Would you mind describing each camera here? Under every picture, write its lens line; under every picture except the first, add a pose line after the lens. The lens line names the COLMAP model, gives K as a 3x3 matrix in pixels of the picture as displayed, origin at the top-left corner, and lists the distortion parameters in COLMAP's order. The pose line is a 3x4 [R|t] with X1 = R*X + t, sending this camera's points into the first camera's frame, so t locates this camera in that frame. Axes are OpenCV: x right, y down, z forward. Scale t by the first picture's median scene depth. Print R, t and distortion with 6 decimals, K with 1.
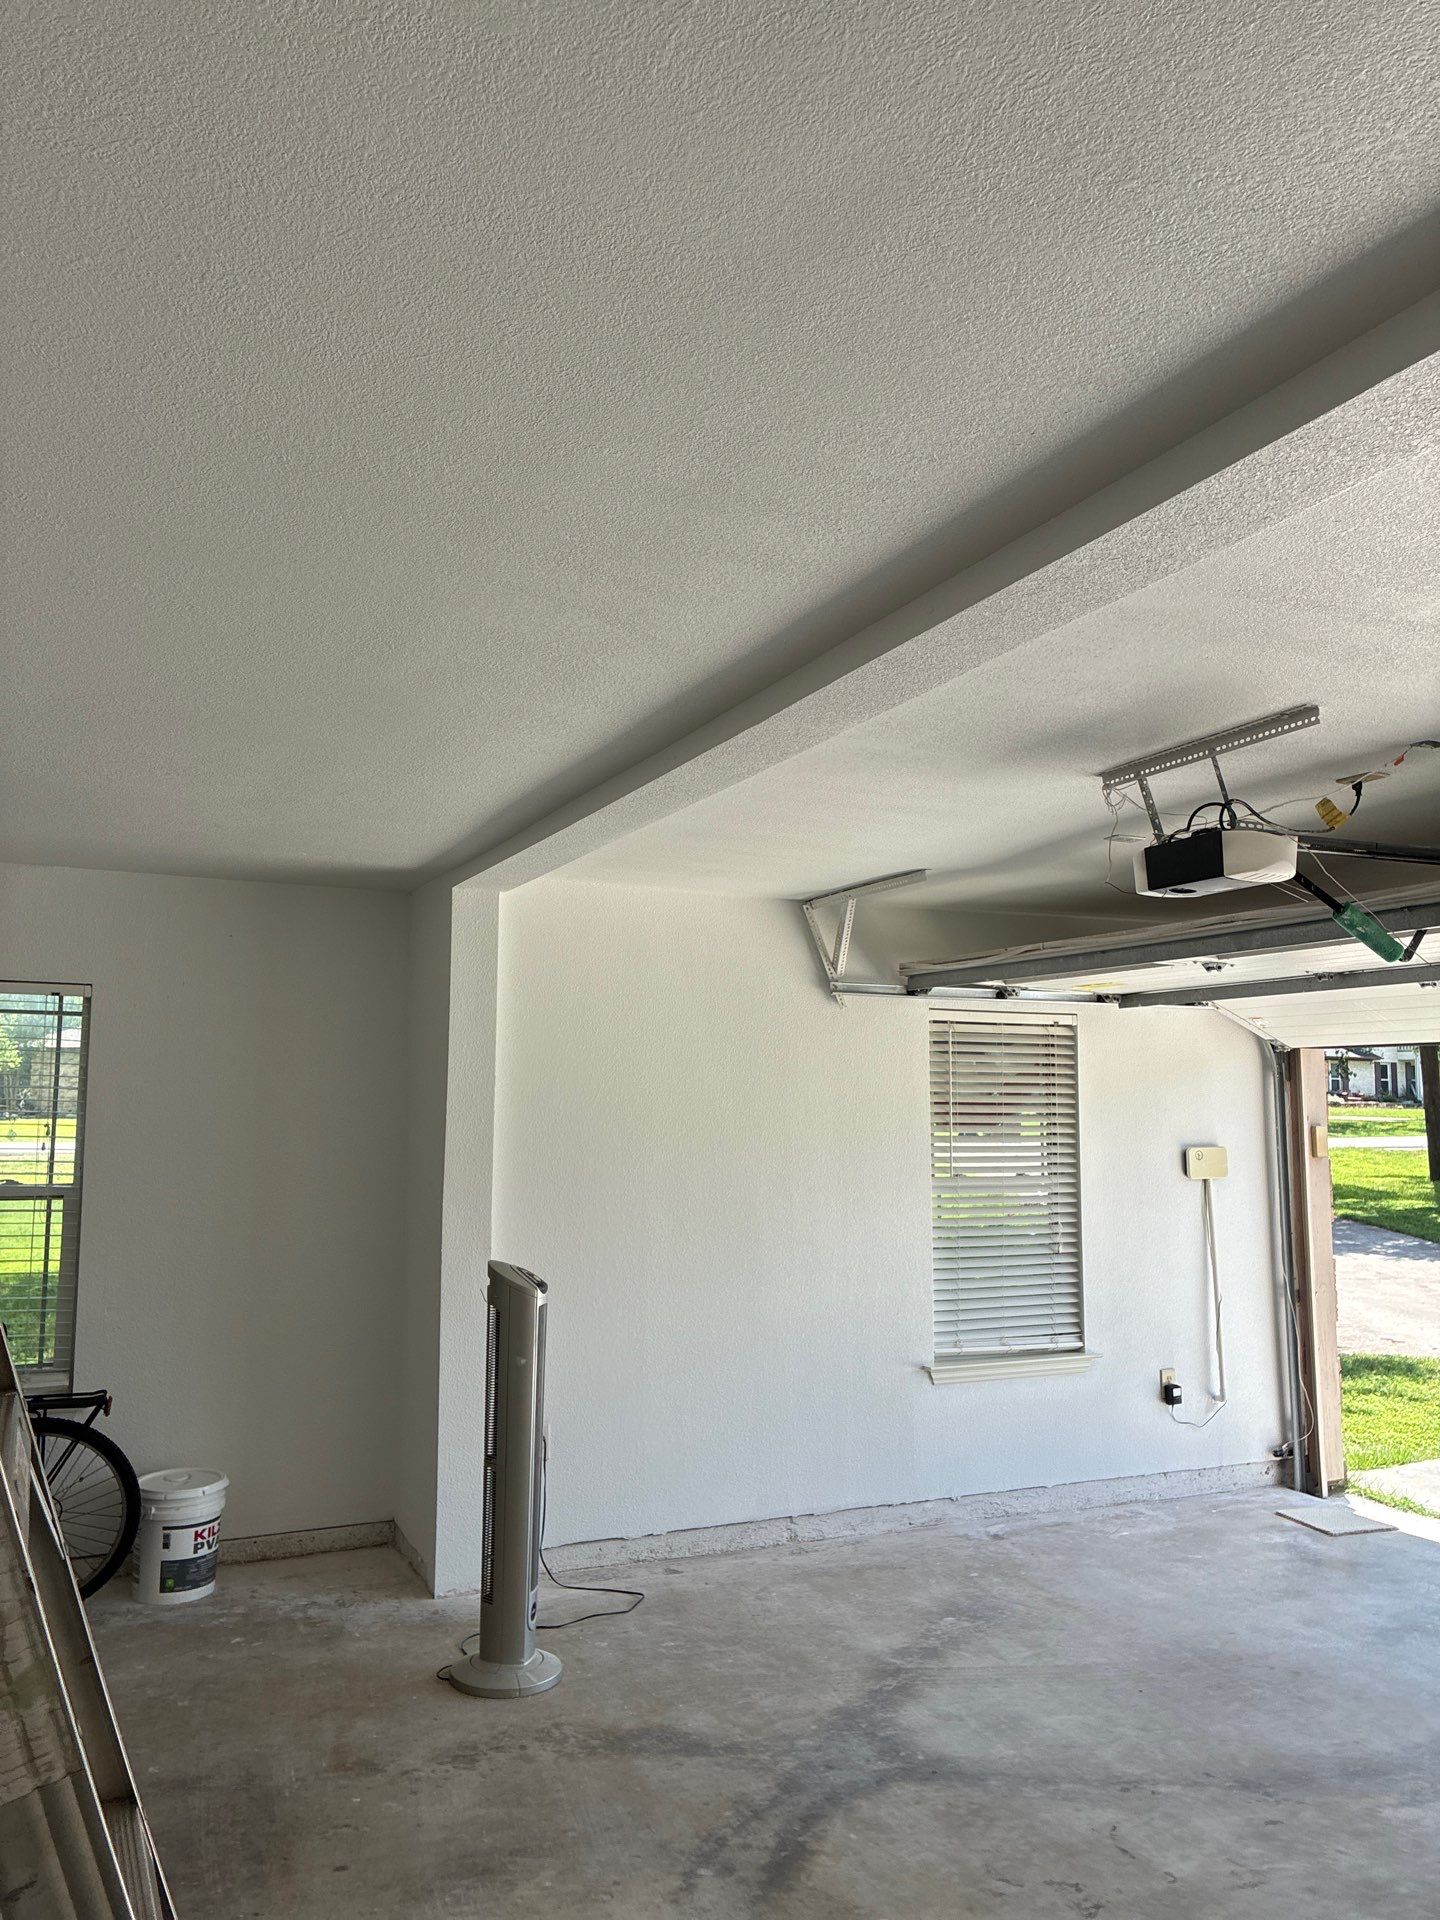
lens RADIAL K [[1452.7, 0, 722.2], [0, 1452.7, 968.6], [0, 0, 1]] dist [0.061452, -0.073368]
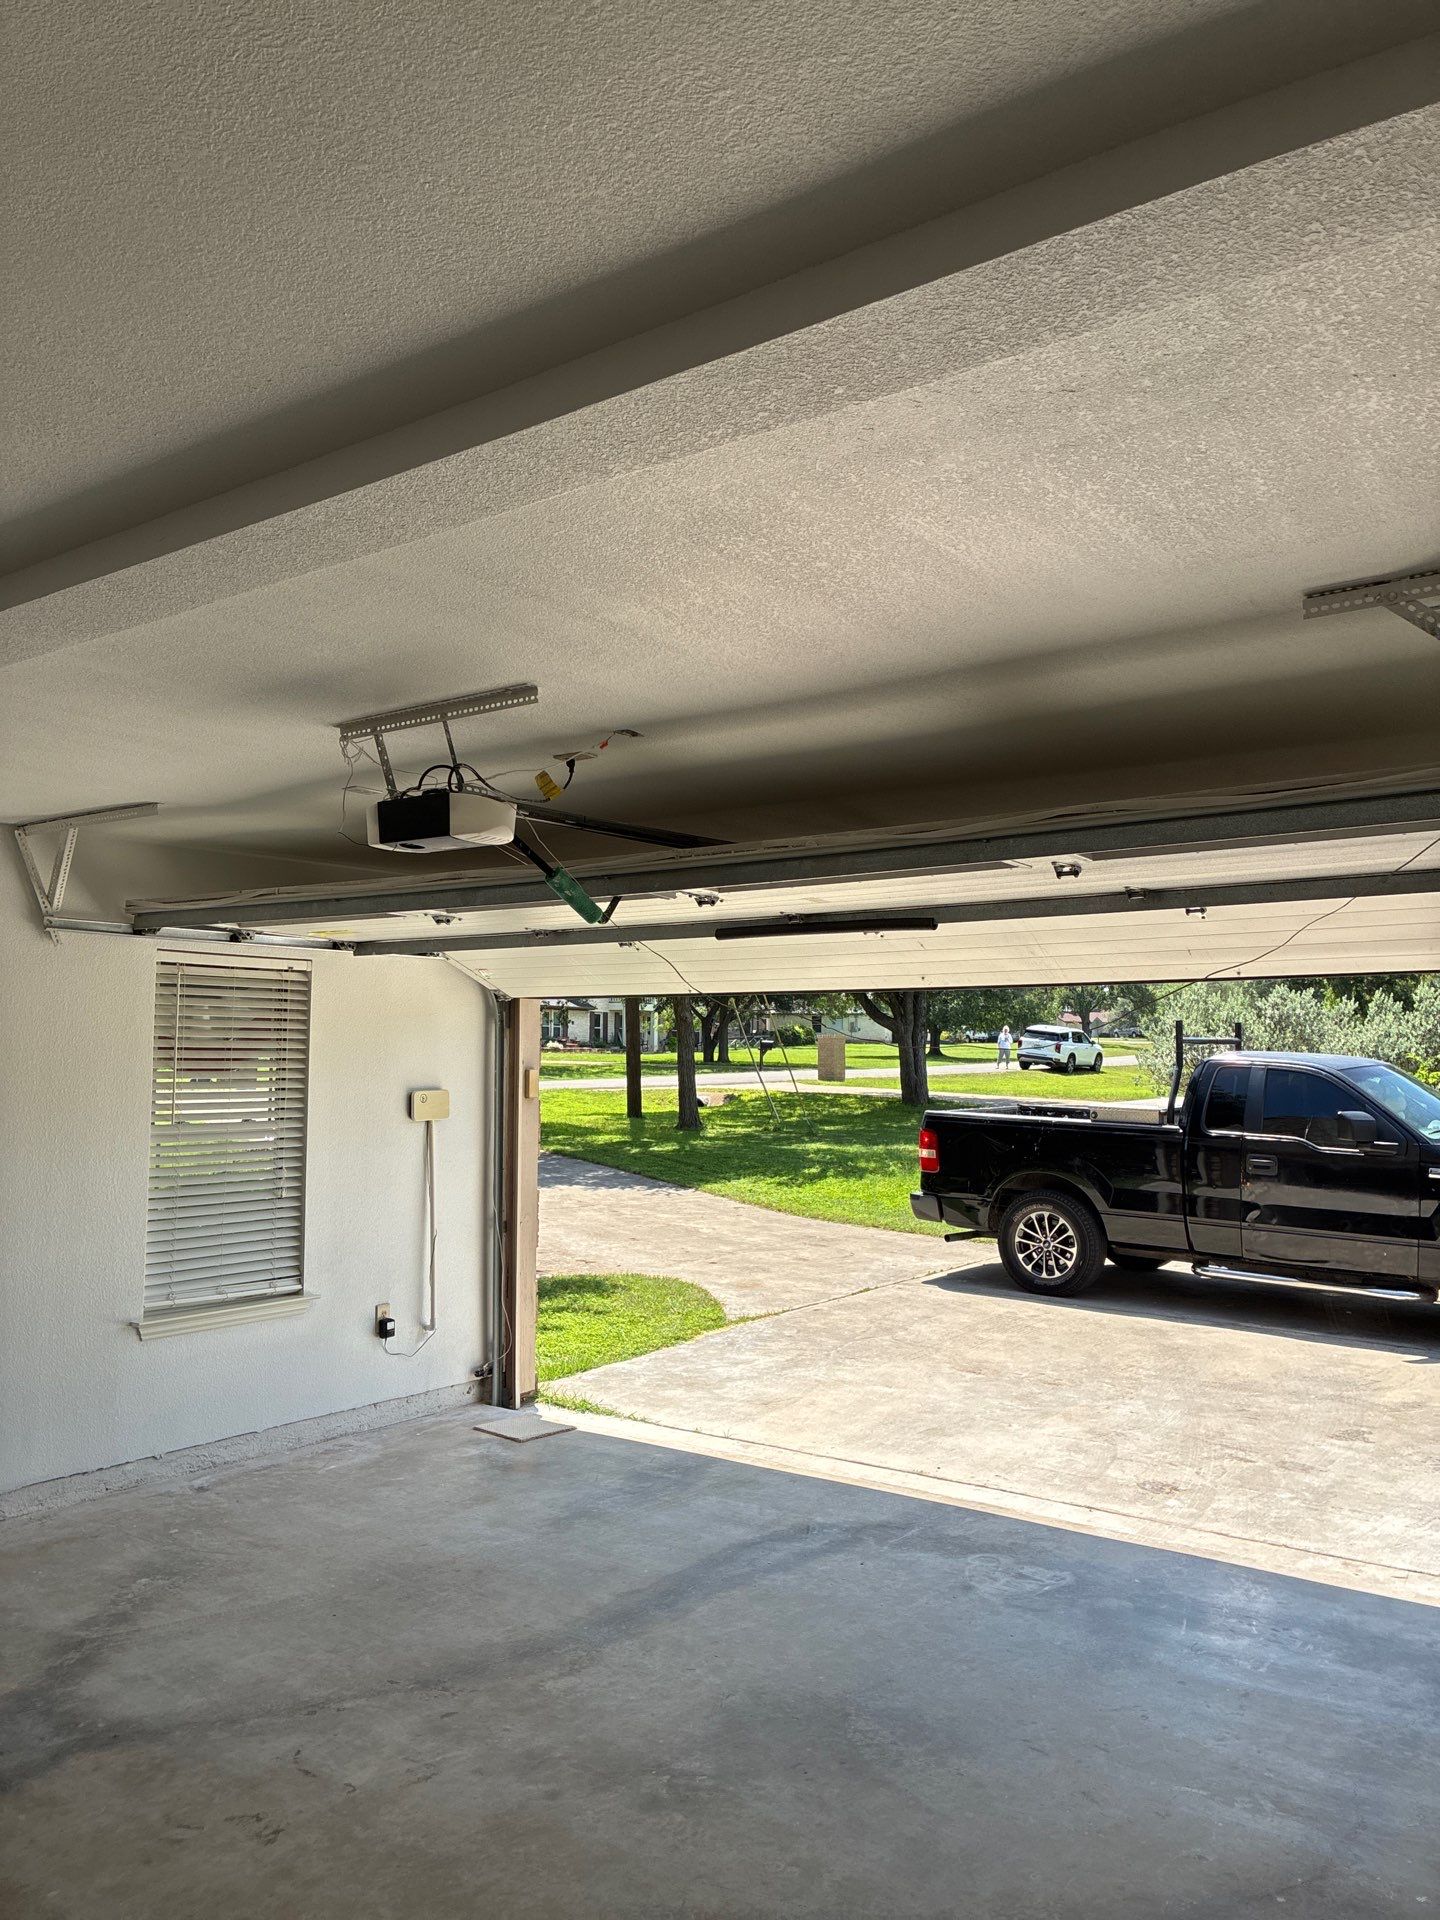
lens RADIAL K [[1452.7, 0, 695.7], [0, 1452.7, 948.2], [0, 0, 1]] dist [0.061452, -0.073368]
pose [[0.882111, 0.037104, 0.469577, 0.005292], [-0.048103, 0.998777, 0.011443, -0.001455], [-0.468578, -0.032681, 0.882817, -0.013446]]
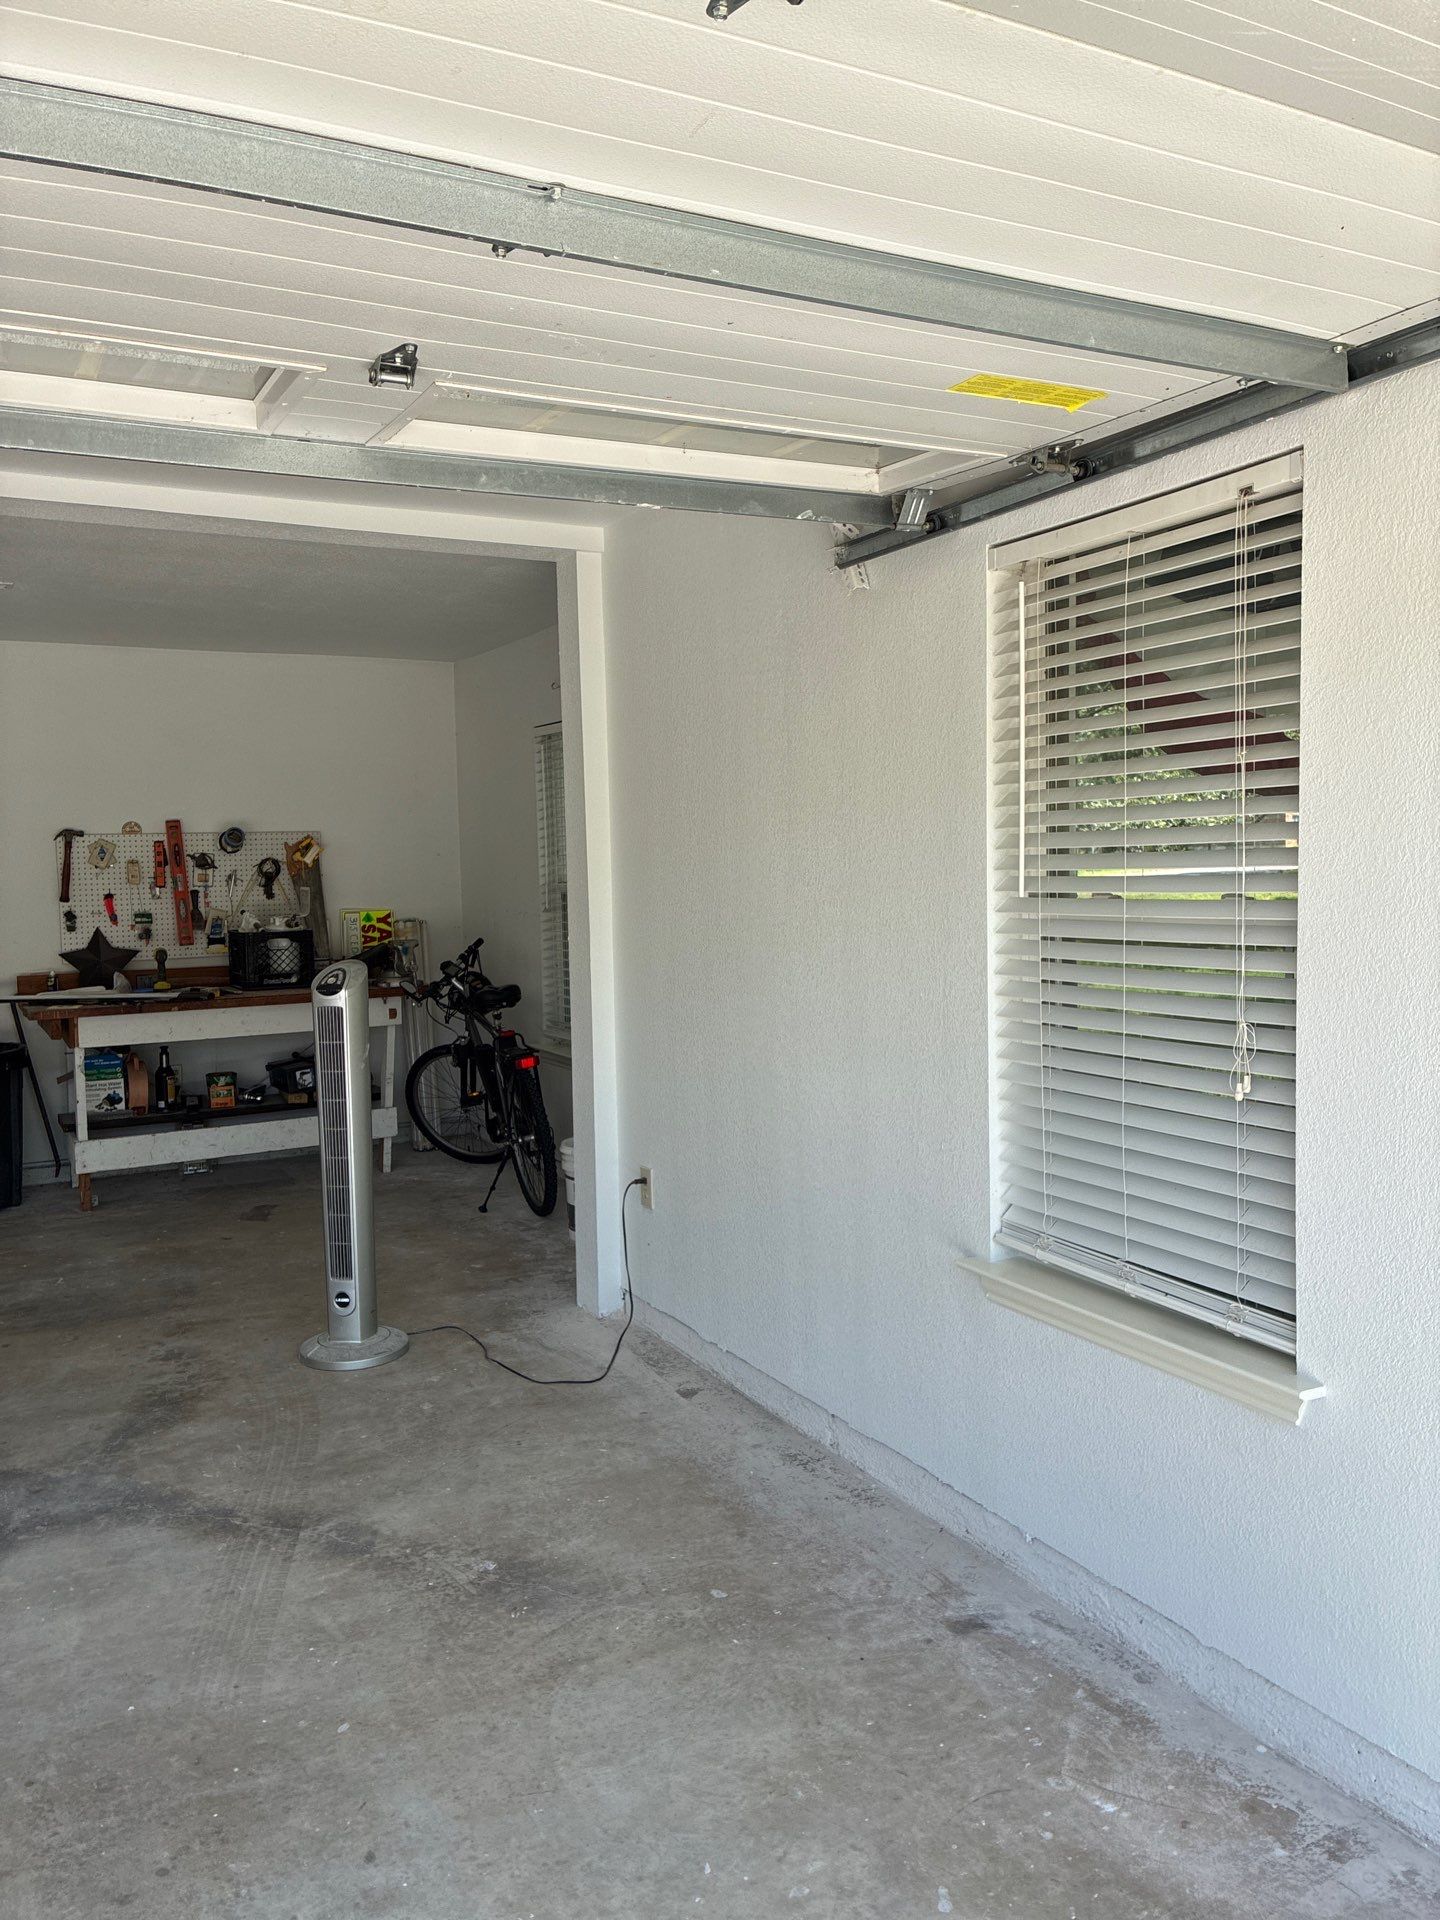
lens RADIAL K [[1452.7, 0, 735.2], [0, 1452.7, 963.0], [0, 0, 1]] dist [0.061452, -0.073368]
pose [[0.059019, 0.064267, -0.996186, 0.776959], [0.121968, 0.989985, 0.071093, 0.145734], [0.990778, -0.125699, 0.050590, 1.092648]]
